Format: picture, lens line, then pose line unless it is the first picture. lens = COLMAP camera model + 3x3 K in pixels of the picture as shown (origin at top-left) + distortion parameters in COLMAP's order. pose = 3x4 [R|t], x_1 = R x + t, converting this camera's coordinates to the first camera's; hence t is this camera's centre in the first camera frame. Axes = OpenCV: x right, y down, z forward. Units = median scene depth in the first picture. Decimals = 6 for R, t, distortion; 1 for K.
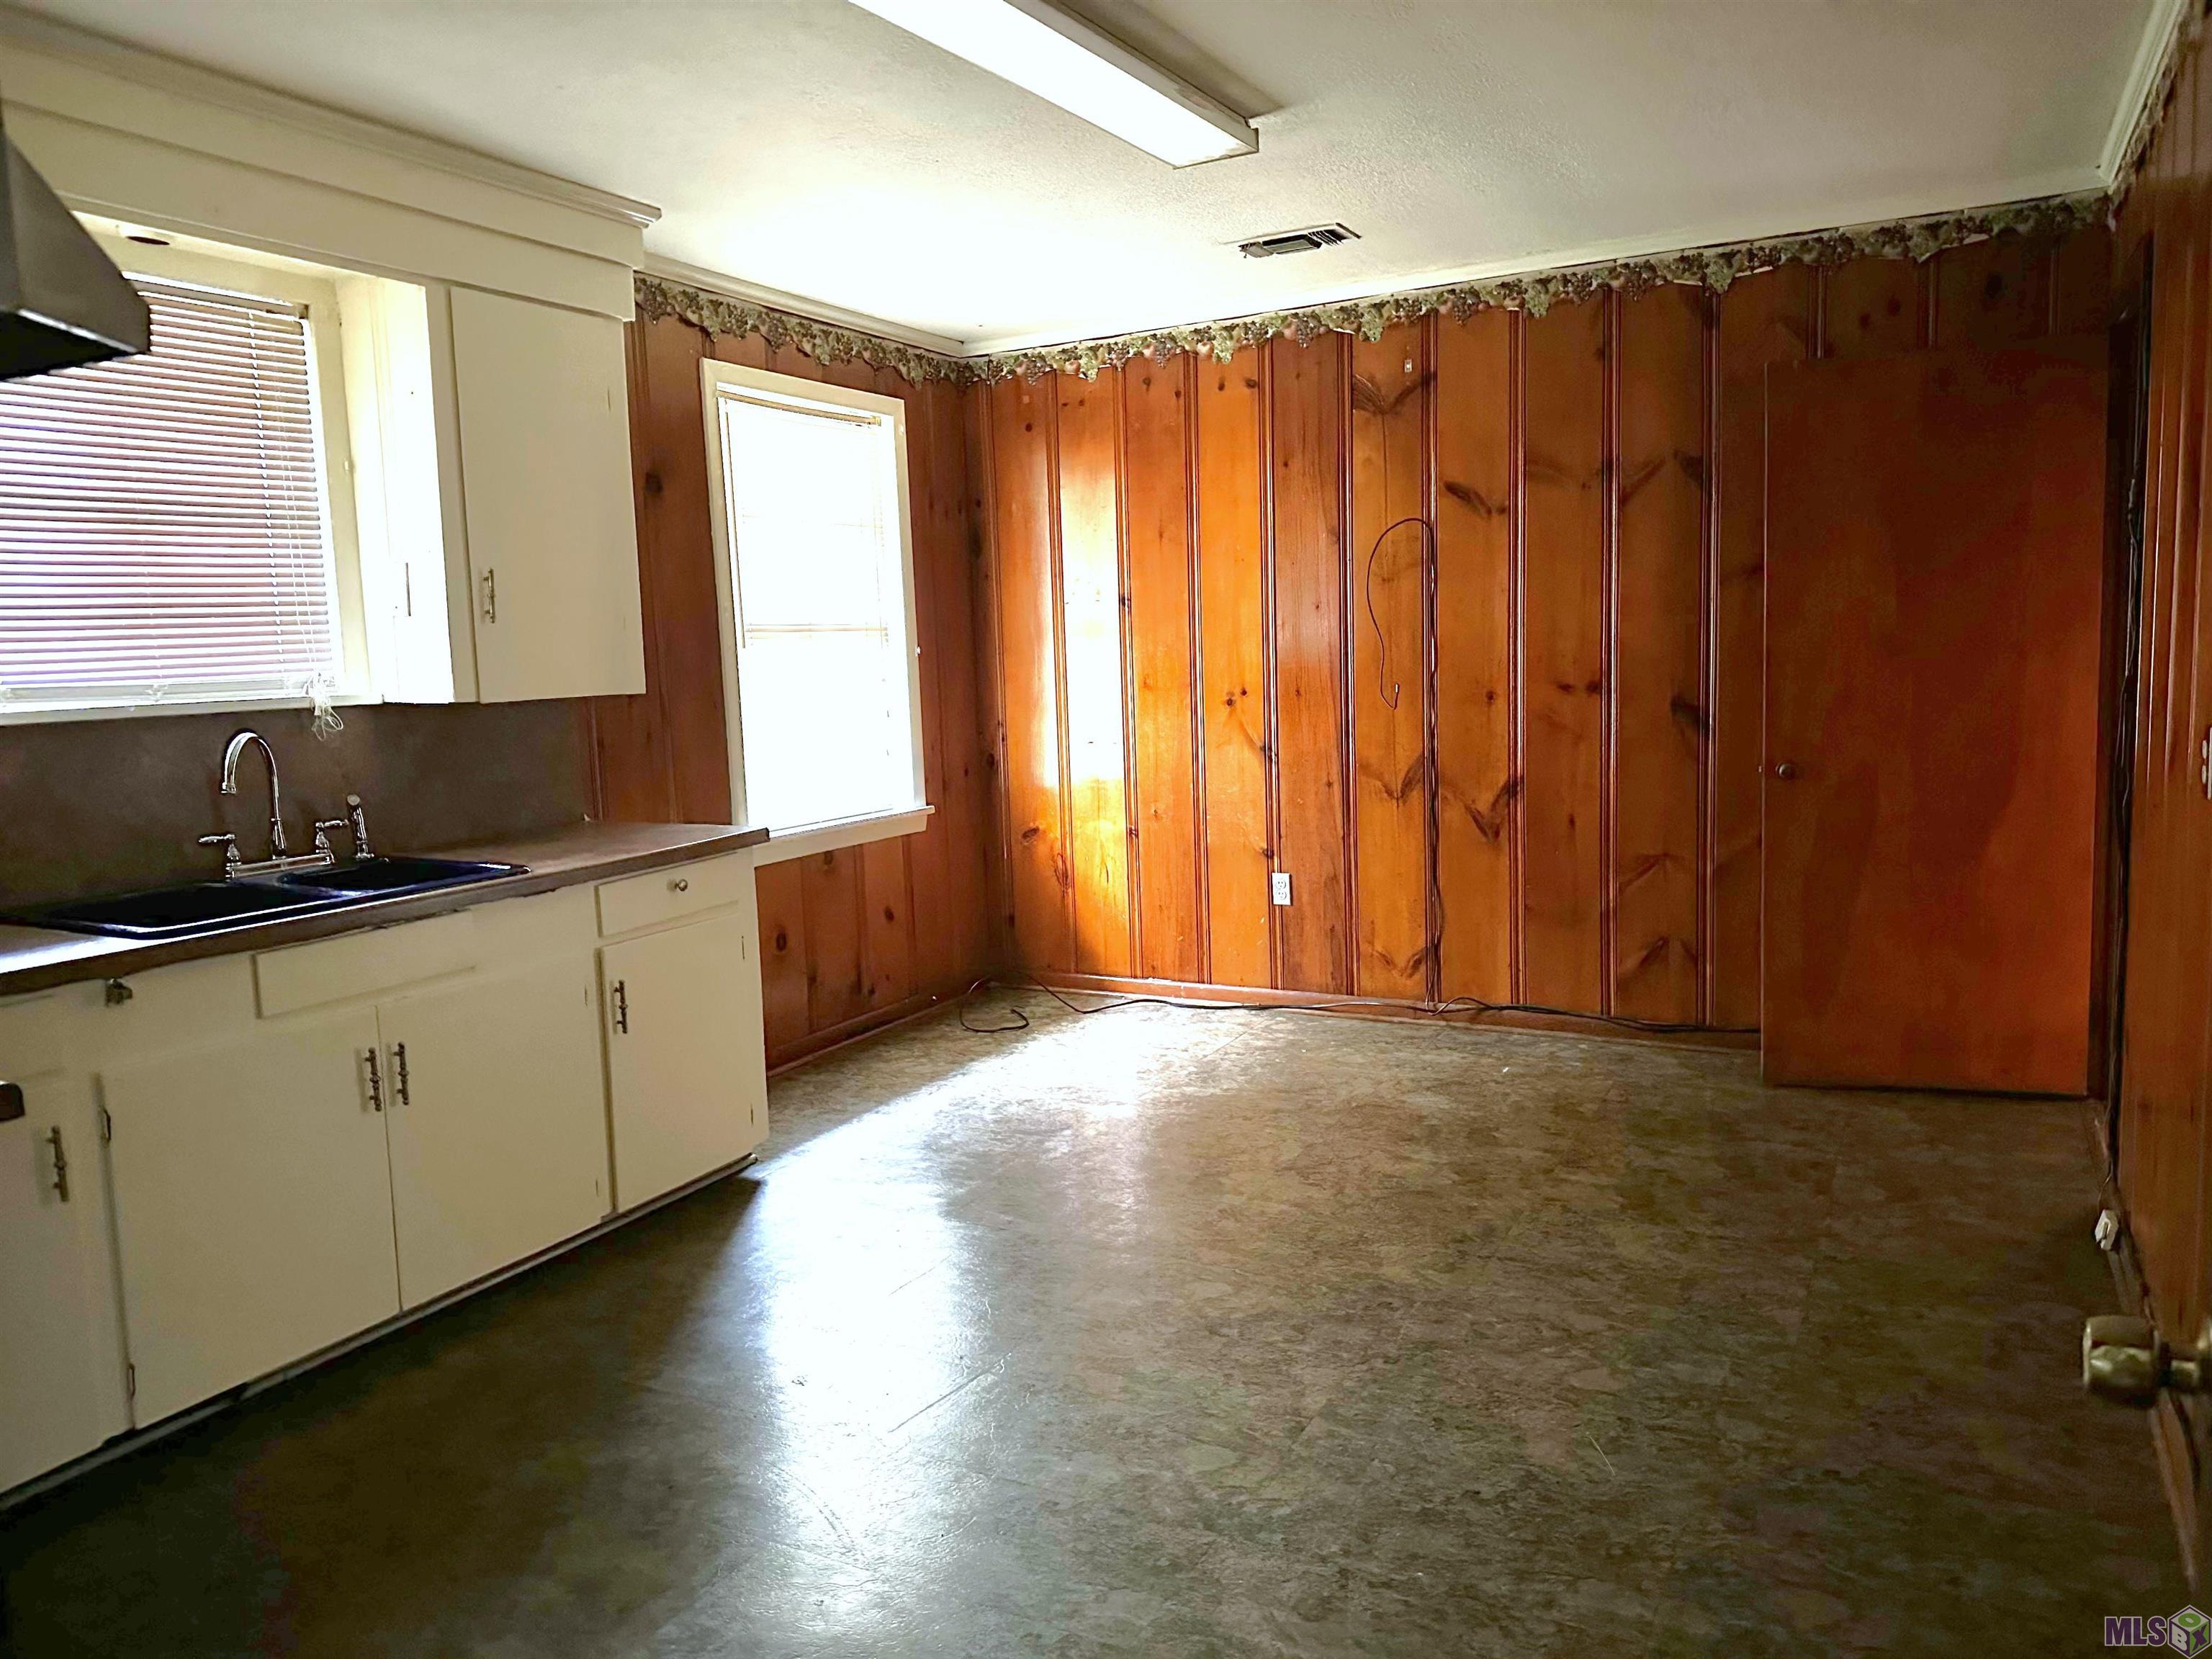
lens RADIAL K [[1536.9, 0, 1106.0], [0, 1536.9, 829.5], [0, 0, 1]] dist [0.118545, -0.138777]
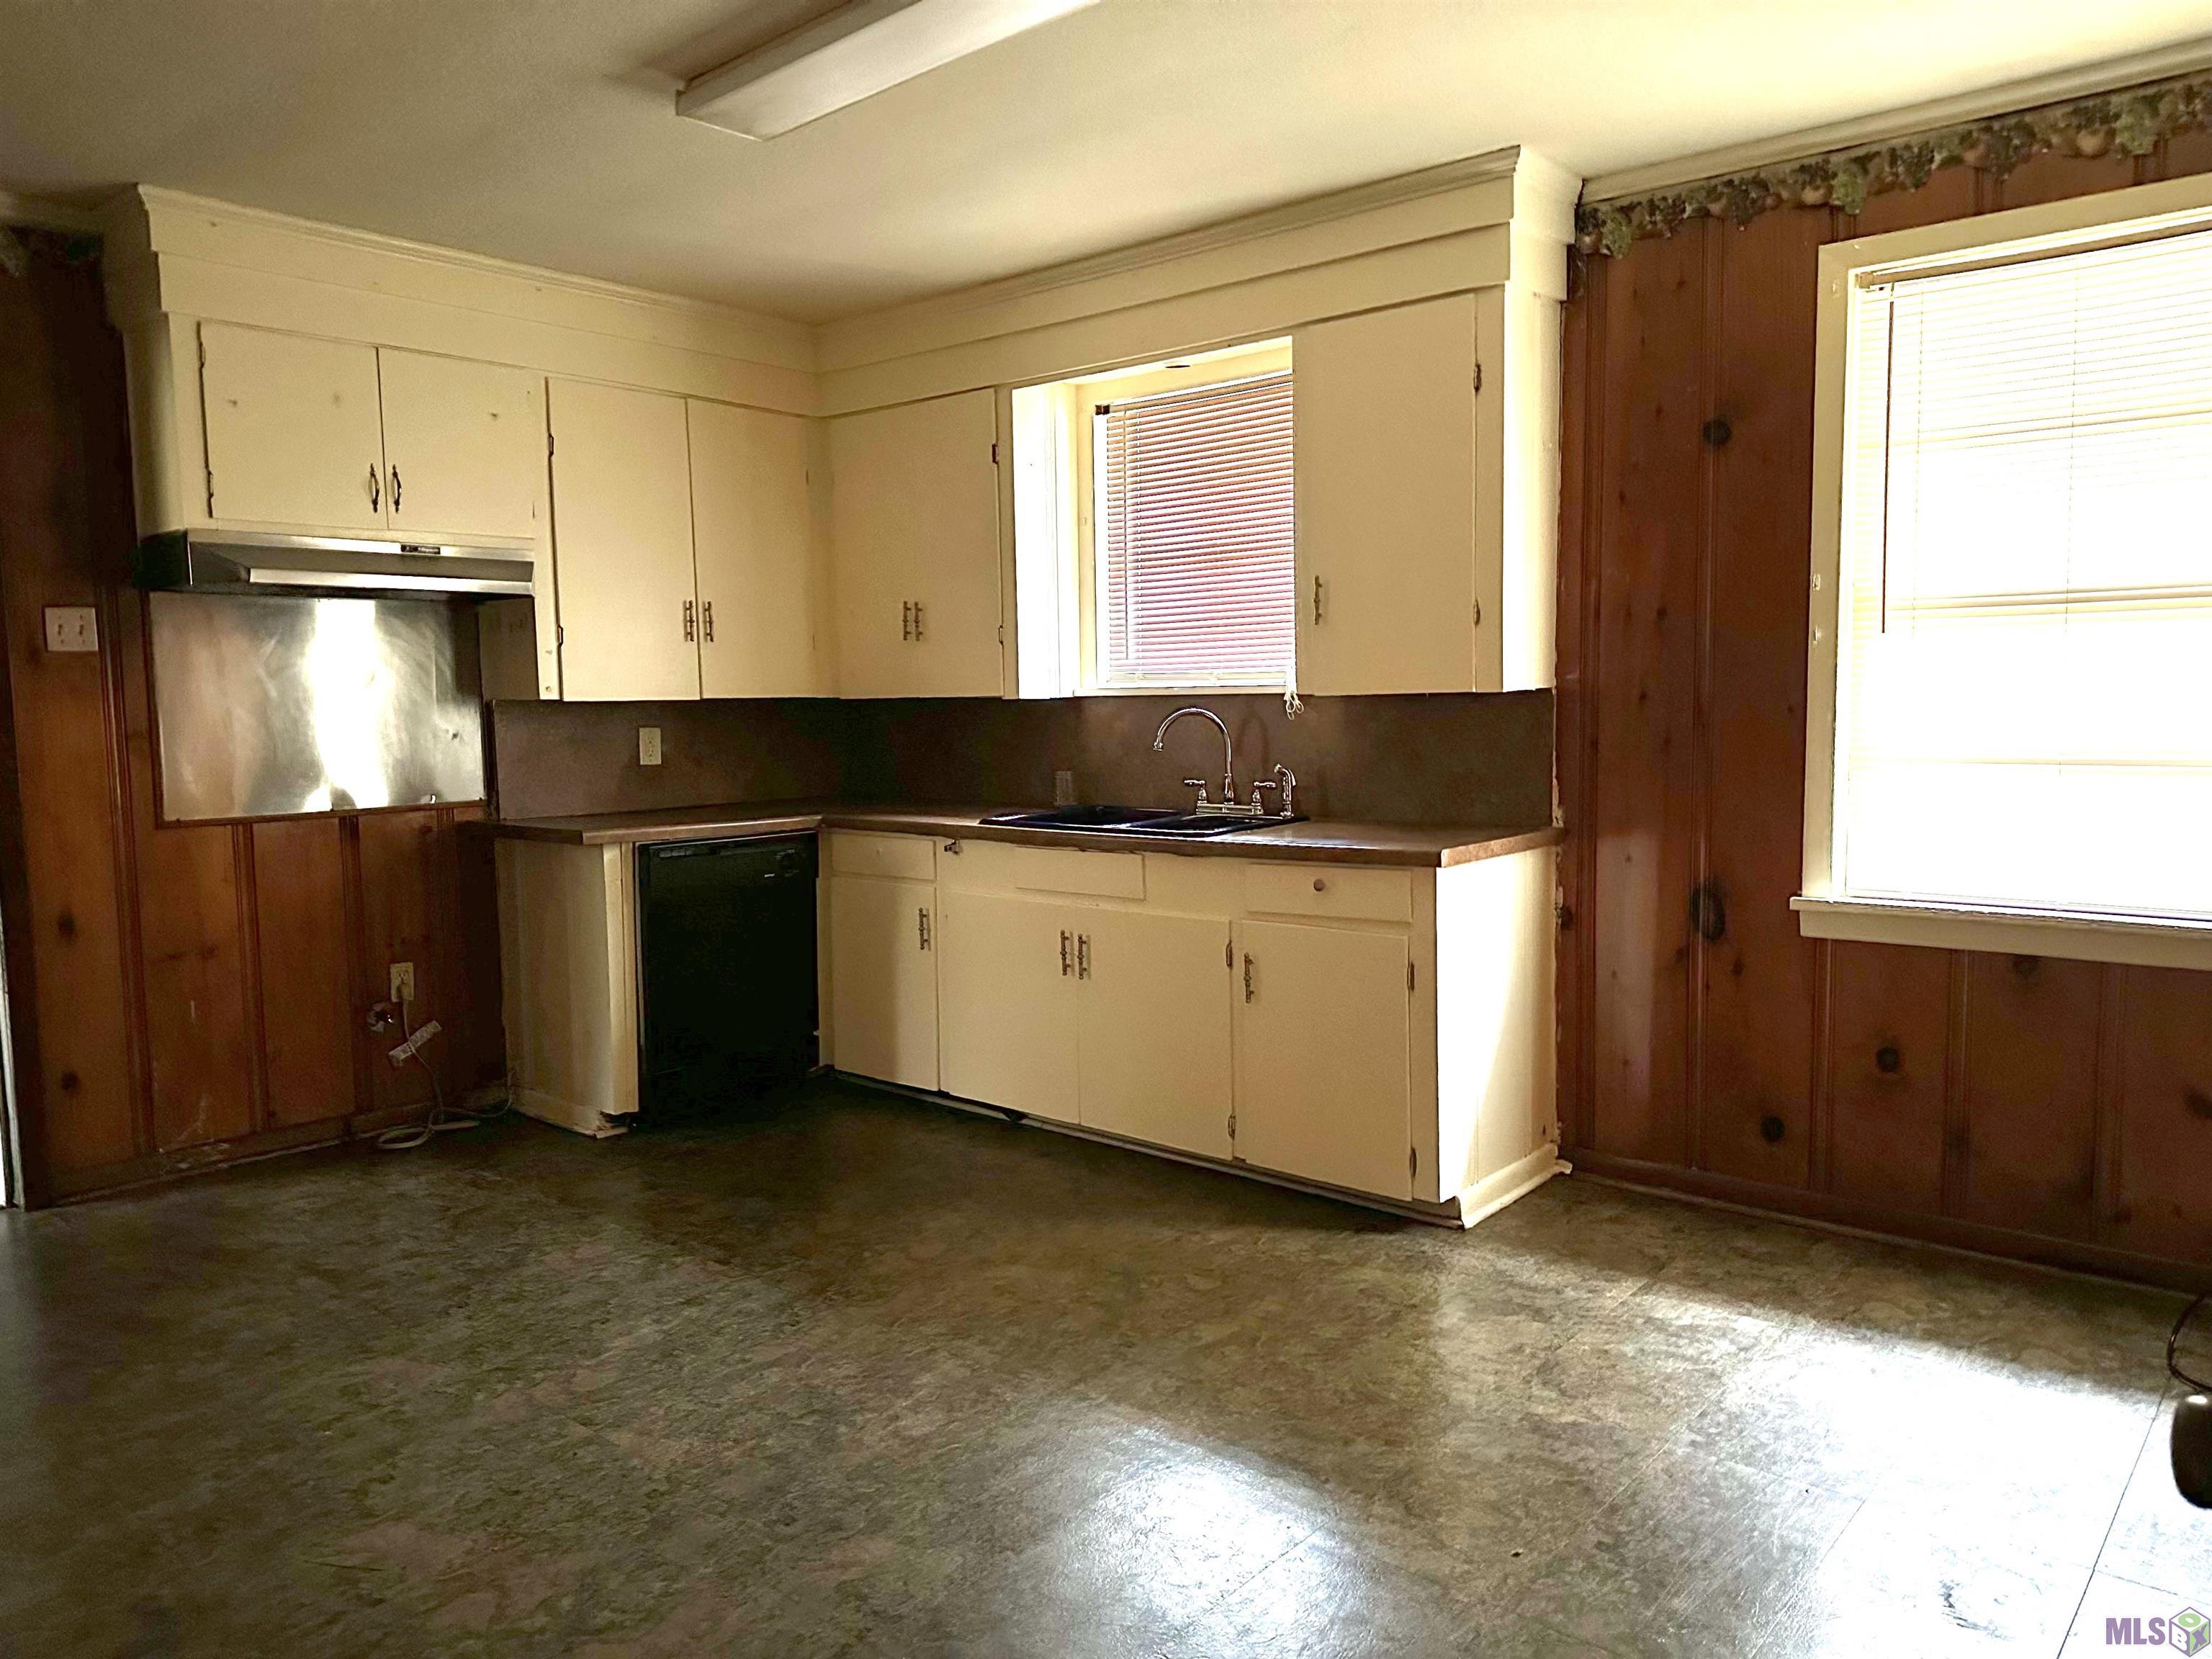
lens RADIAL K [[1555.5, 0, 1106.0], [0, 1555.5, 829.5], [0, 0, 1]] dist [0.011929, -0.001385]
pose [[-0.211136, 0.125672, -0.969344, 0.801853], [-0.094875, 0.984383, 0.148287, -0.150288], [0.972841, 0.123275, -0.195916, 1.191594]]
